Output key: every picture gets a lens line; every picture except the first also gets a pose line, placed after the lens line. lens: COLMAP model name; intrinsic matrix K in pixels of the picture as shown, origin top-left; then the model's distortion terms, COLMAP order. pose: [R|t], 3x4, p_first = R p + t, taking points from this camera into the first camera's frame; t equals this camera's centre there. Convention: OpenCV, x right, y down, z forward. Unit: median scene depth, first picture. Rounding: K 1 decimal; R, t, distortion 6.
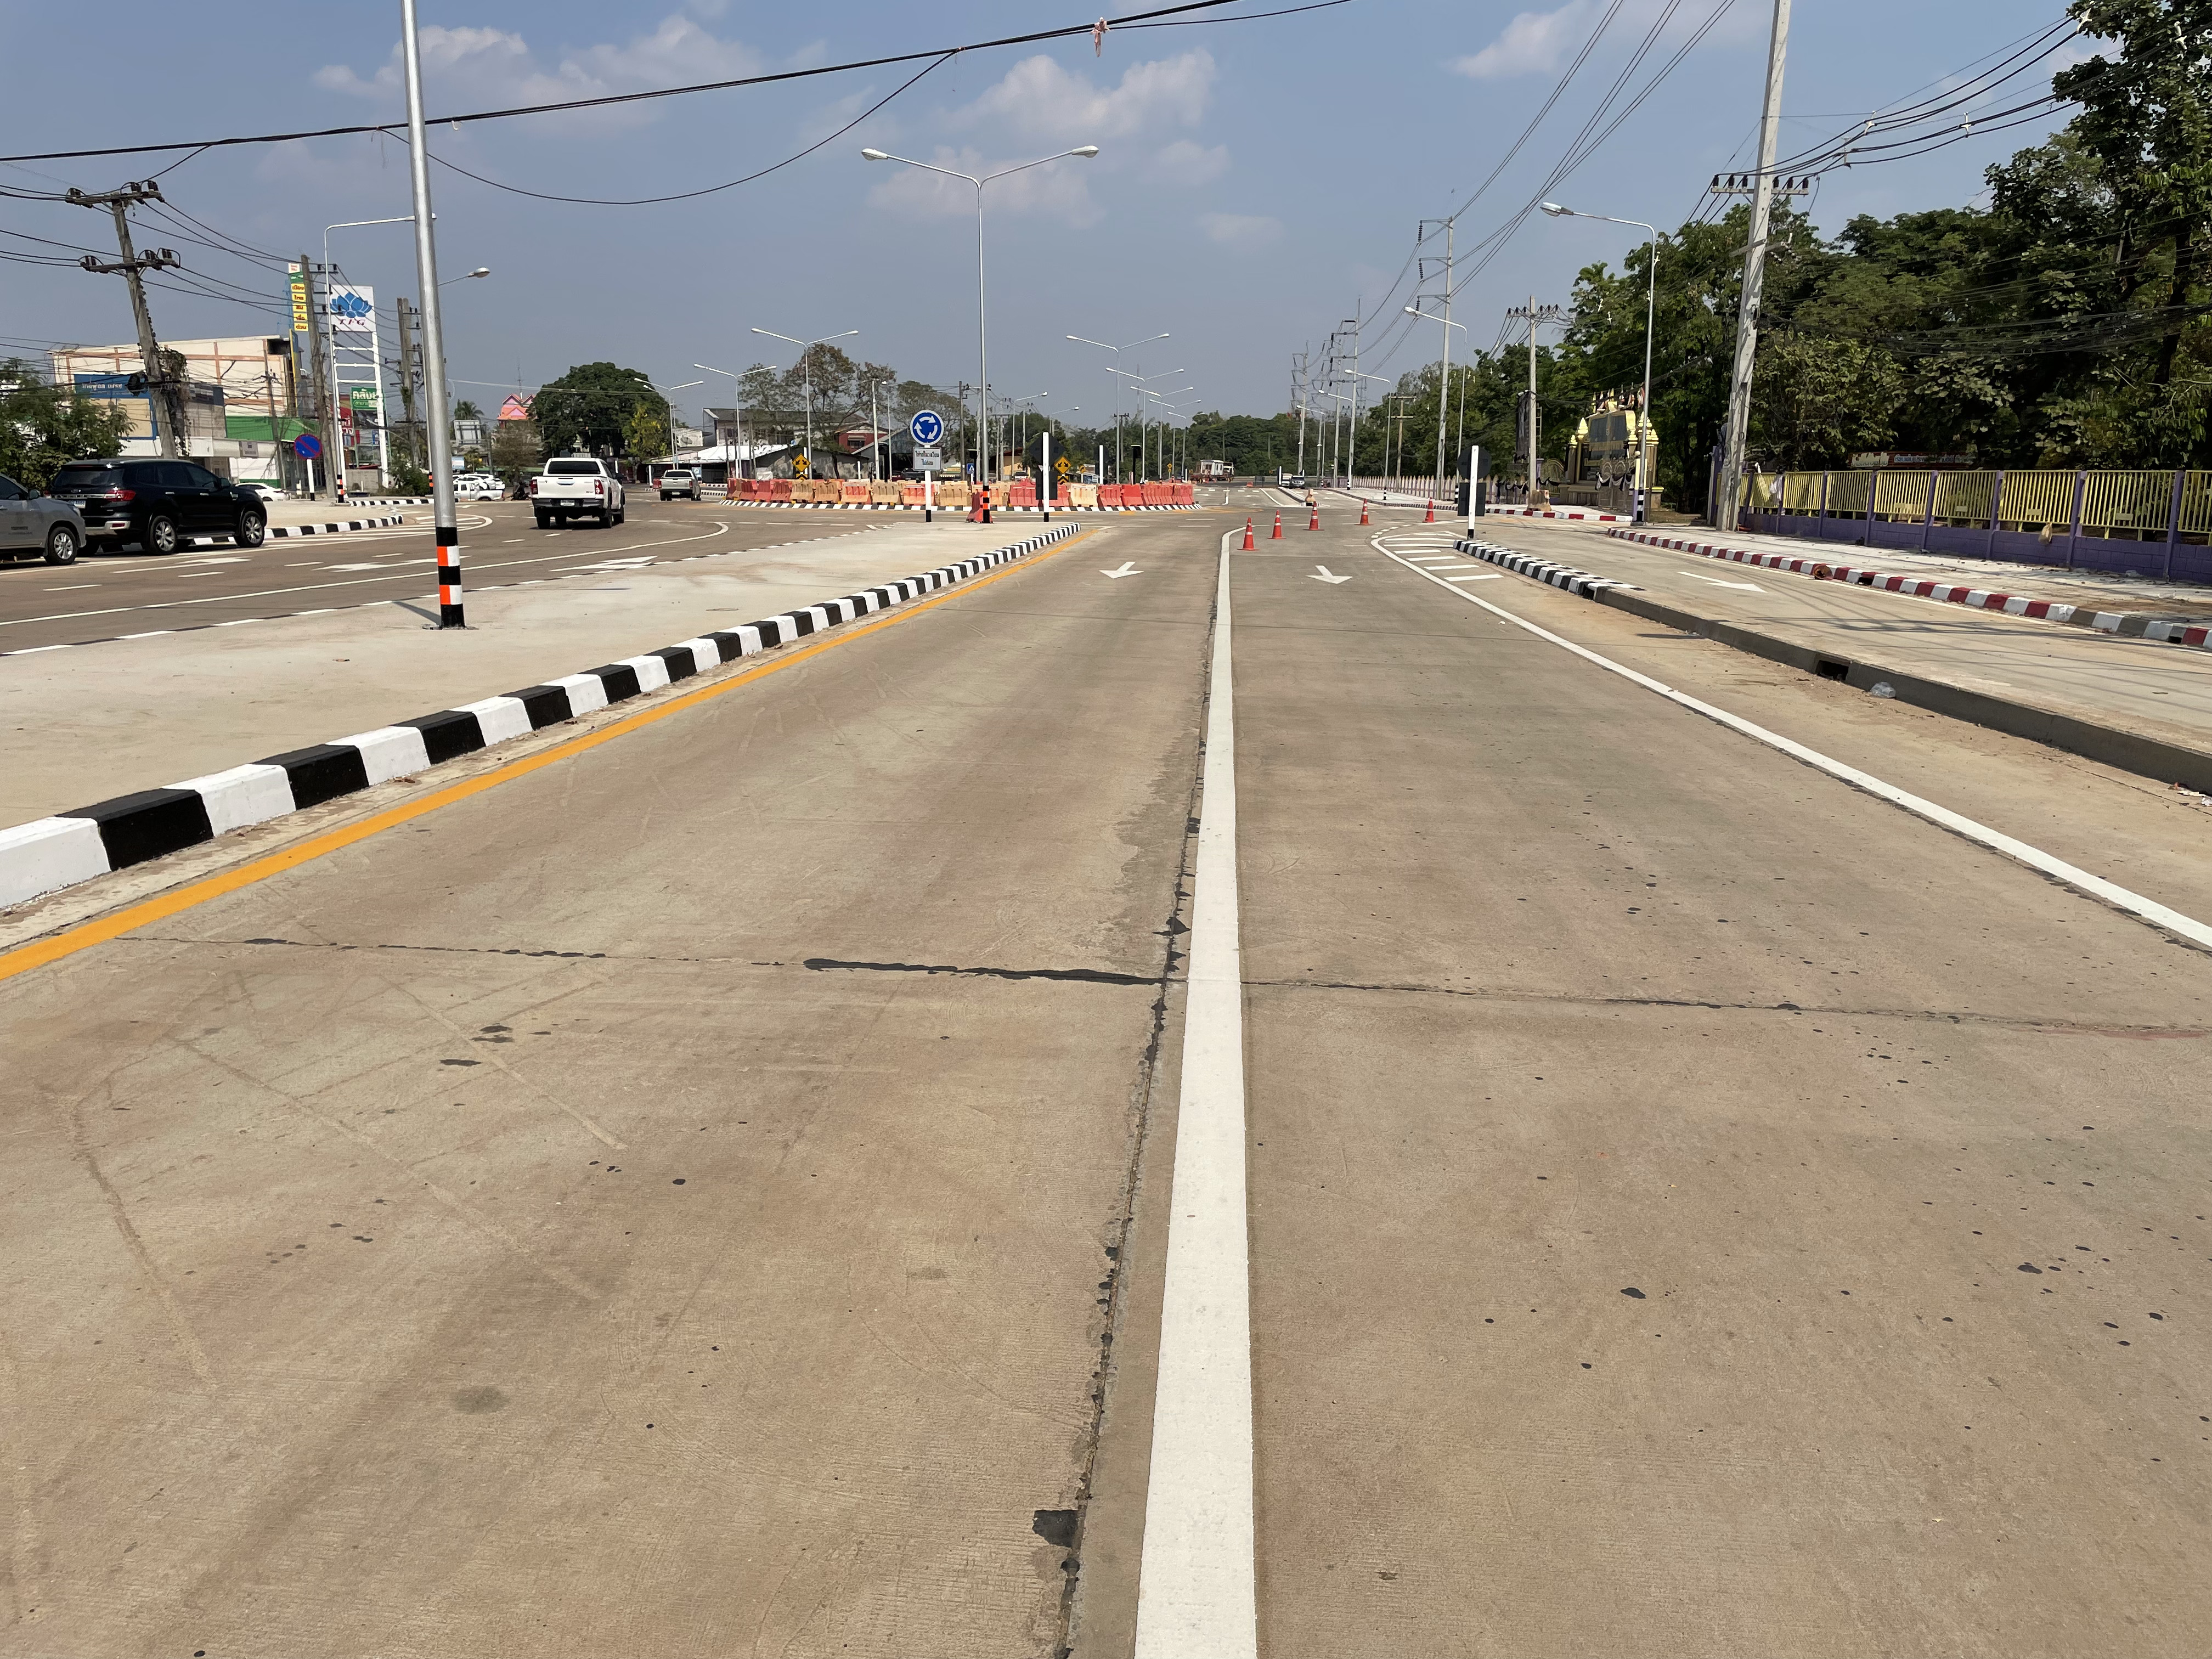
lens RADIAL K [[1692.1, 0, 1111.4], [0, 1692.1, 808.7], [0, 0, 1]] dist [0.087699, -0.110930]
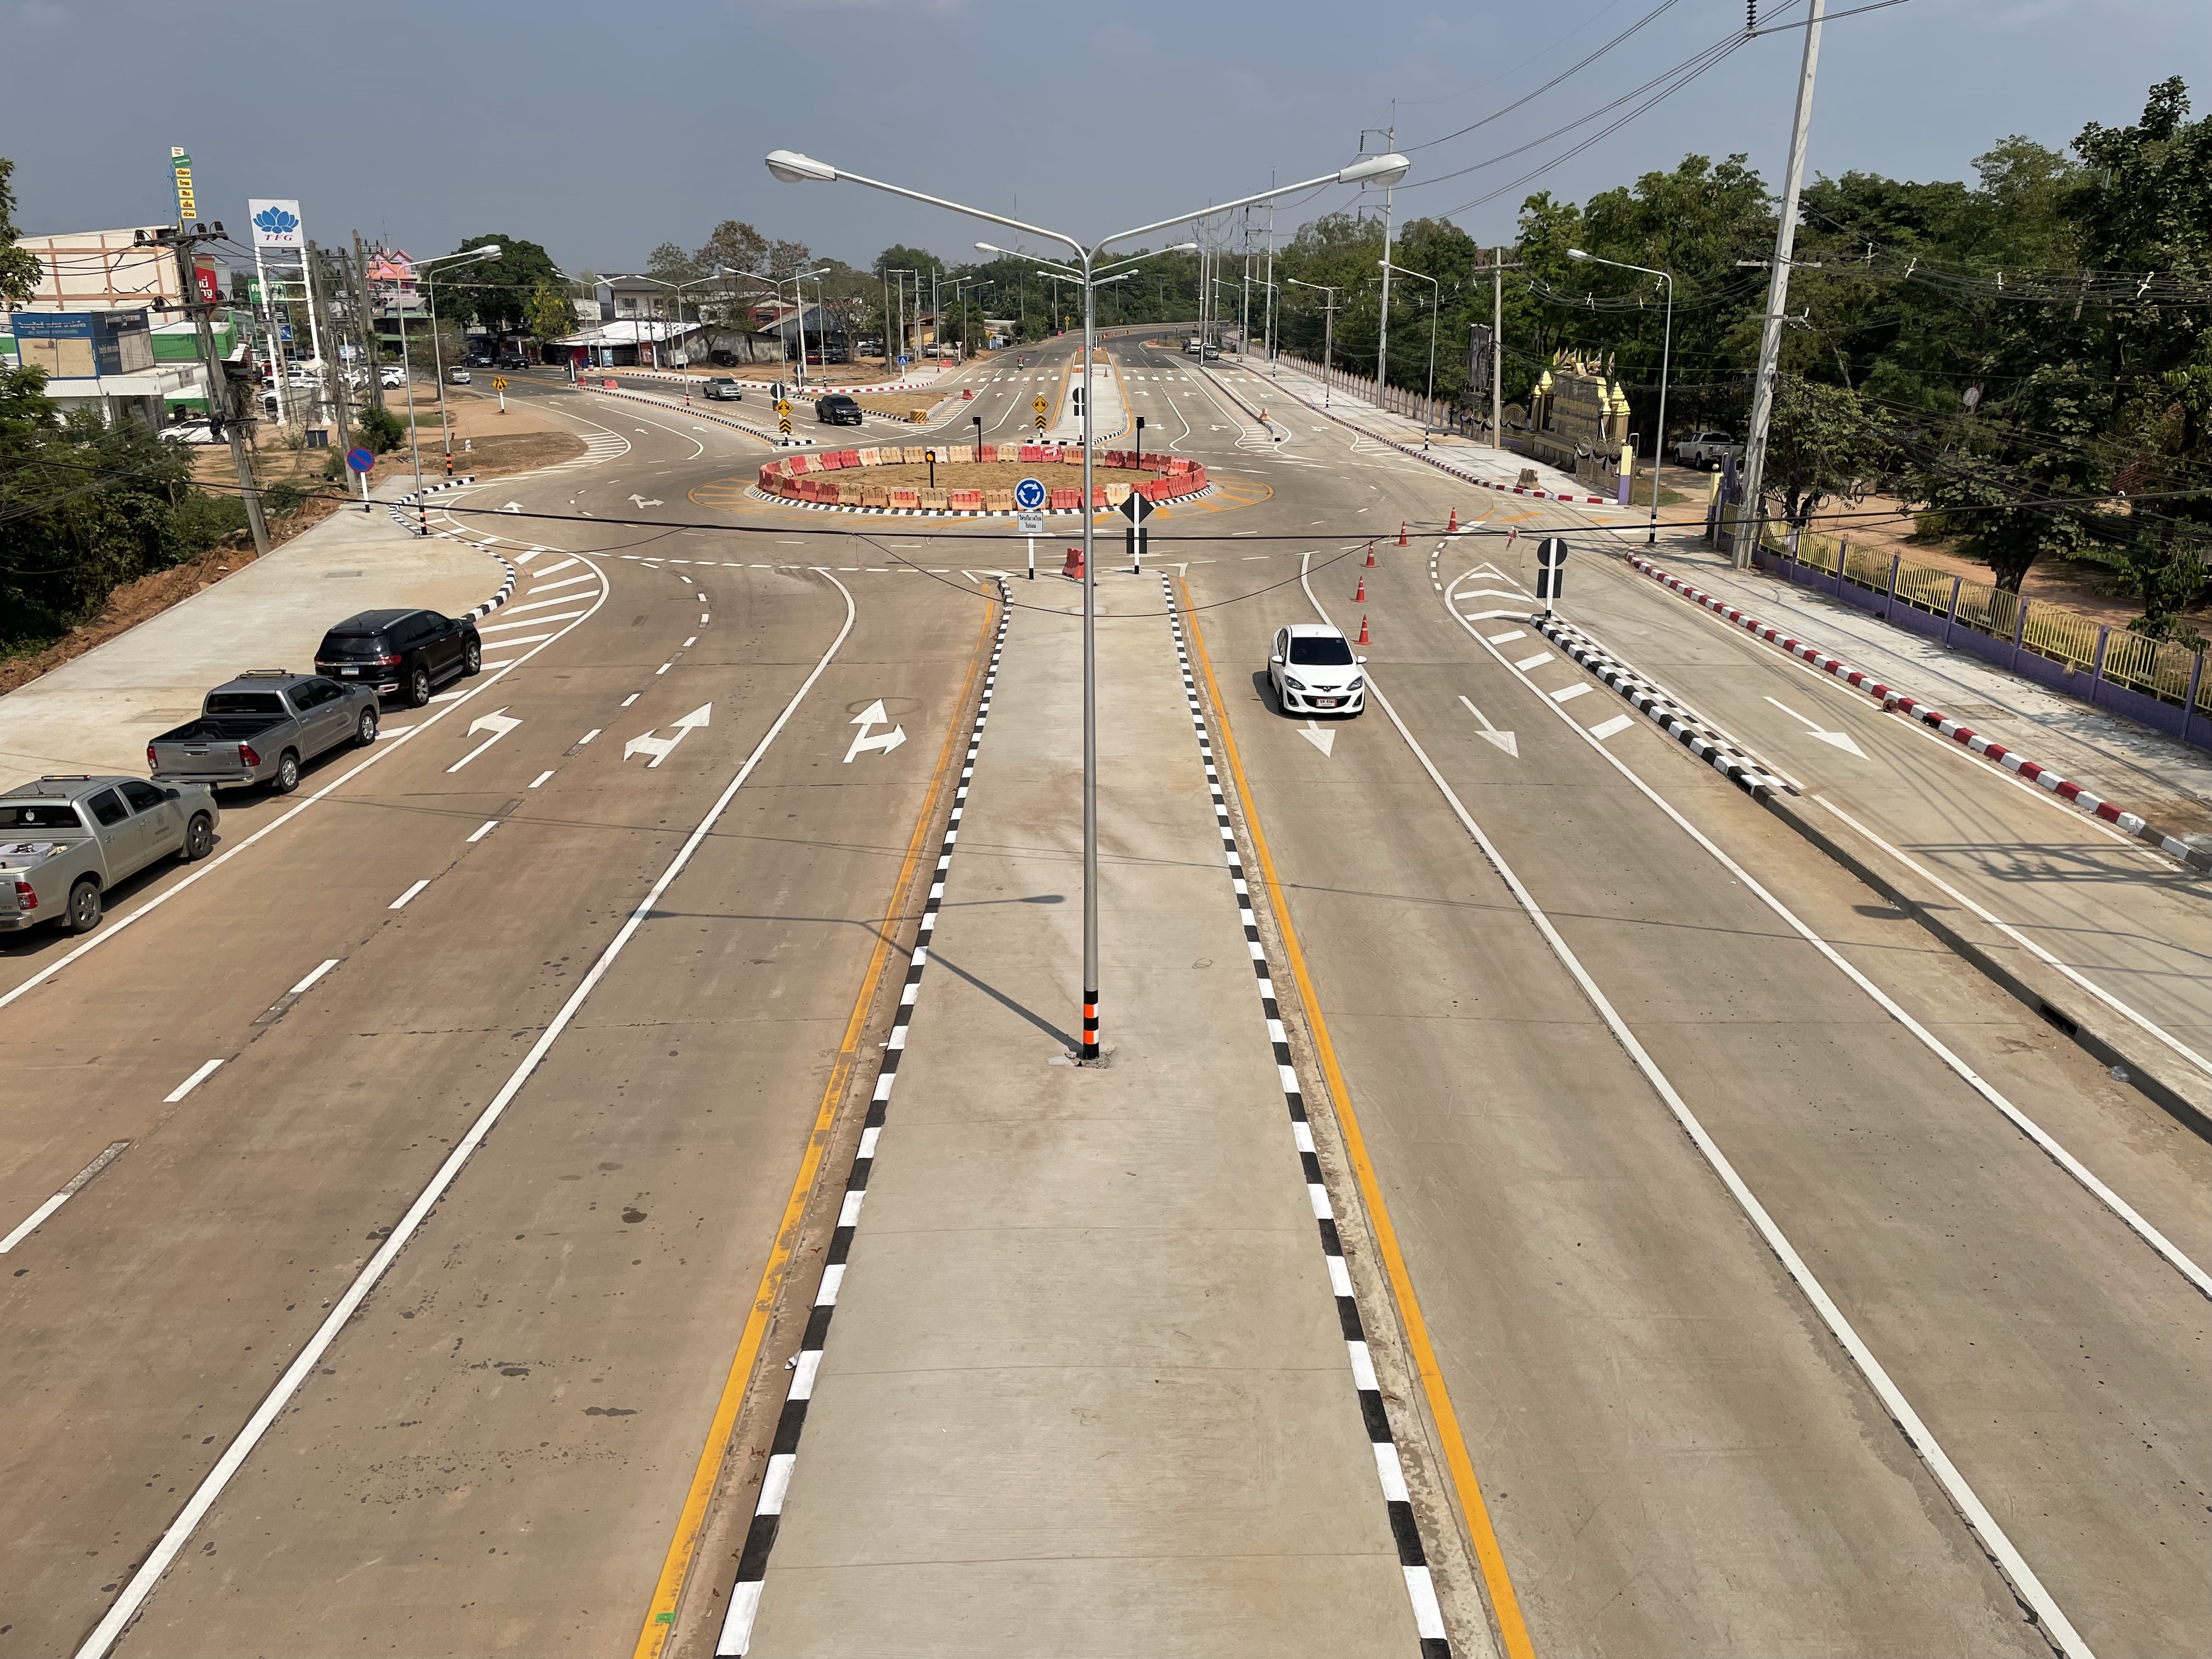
lens RADIAL K [[1690.7, 0, 1128.1], [0, 1690.7, 803.5], [0, 0, 1]] dist [0.093831, -0.121492]
pose [[0.996031, -0.031398, 0.083283, -0.091669], [0.022925, 0.994641, 0.100811, -0.087056], [-0.086002, -0.098502, 0.991414, -0.060292]]
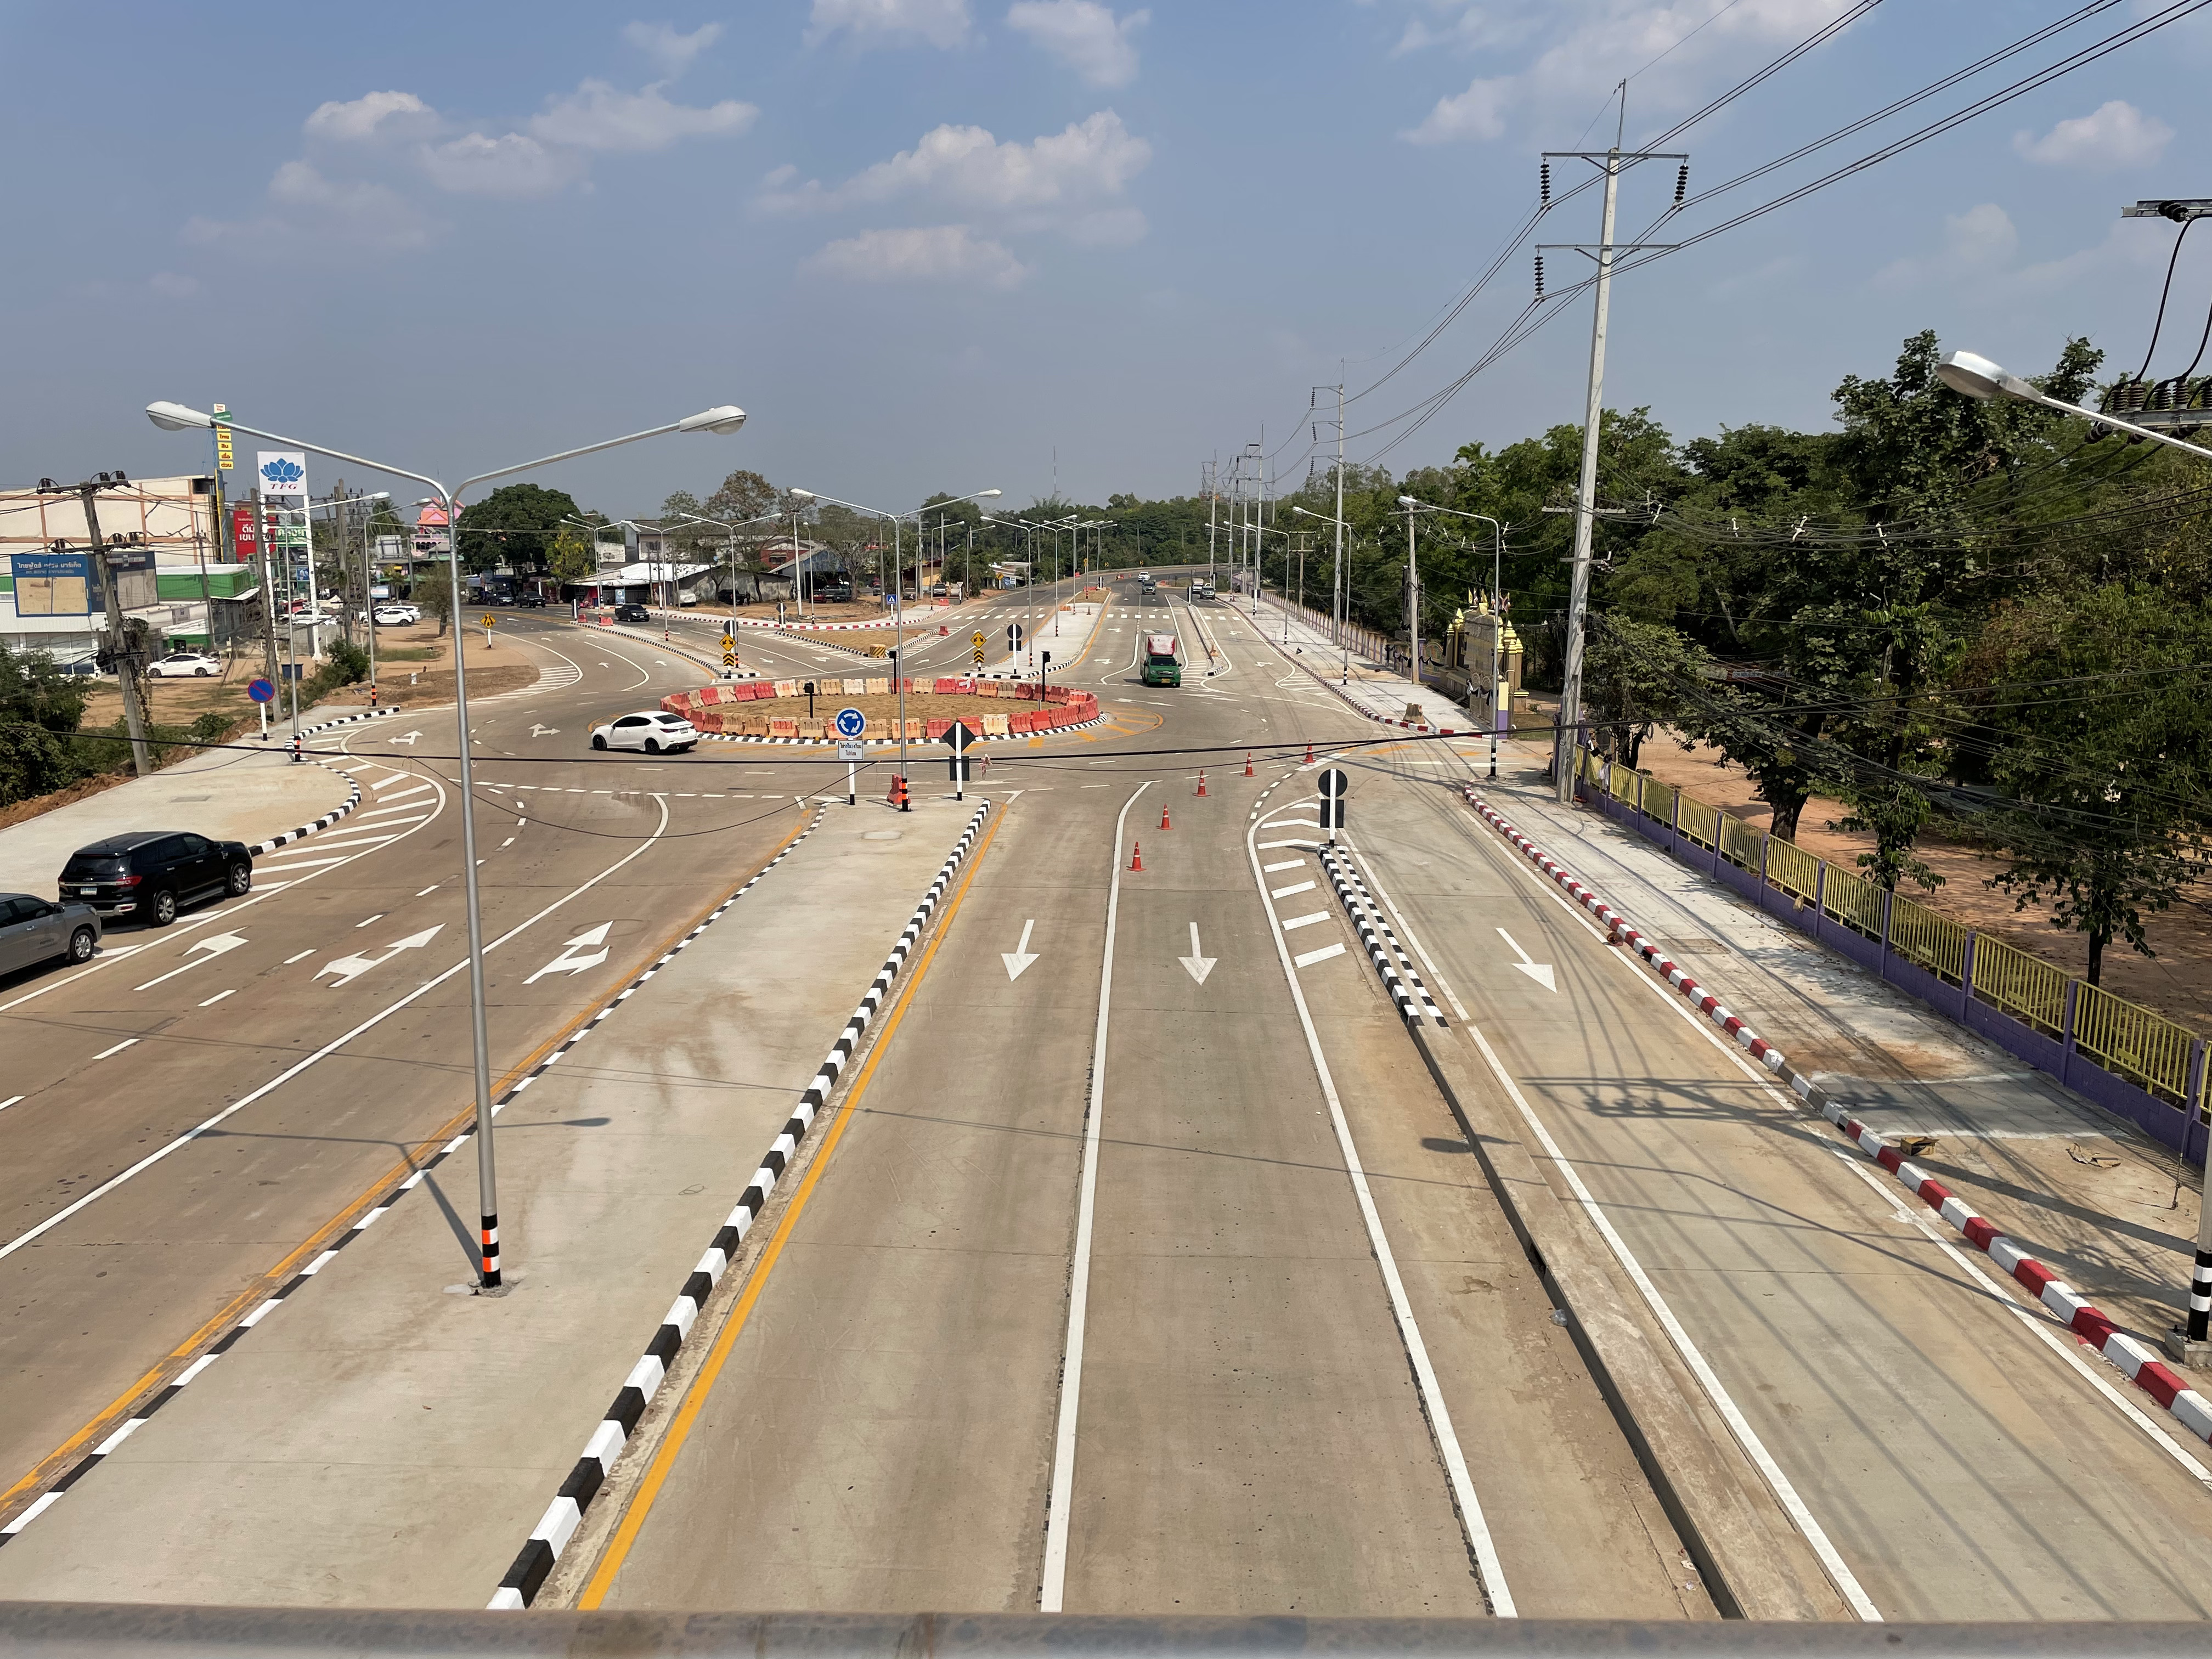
lens RADIAL K [[1690.0, 0, 1111.8], [0, 1690.0, 801.3], [0, 0, 1]] dist [0.093492, -0.121330]
pose [[0.998881, -0.013188, 0.045415, 0.007045], [0.014831, 0.999241, -0.036033, -0.083992], [-0.044906, 0.036666, 0.998318, -0.069299]]
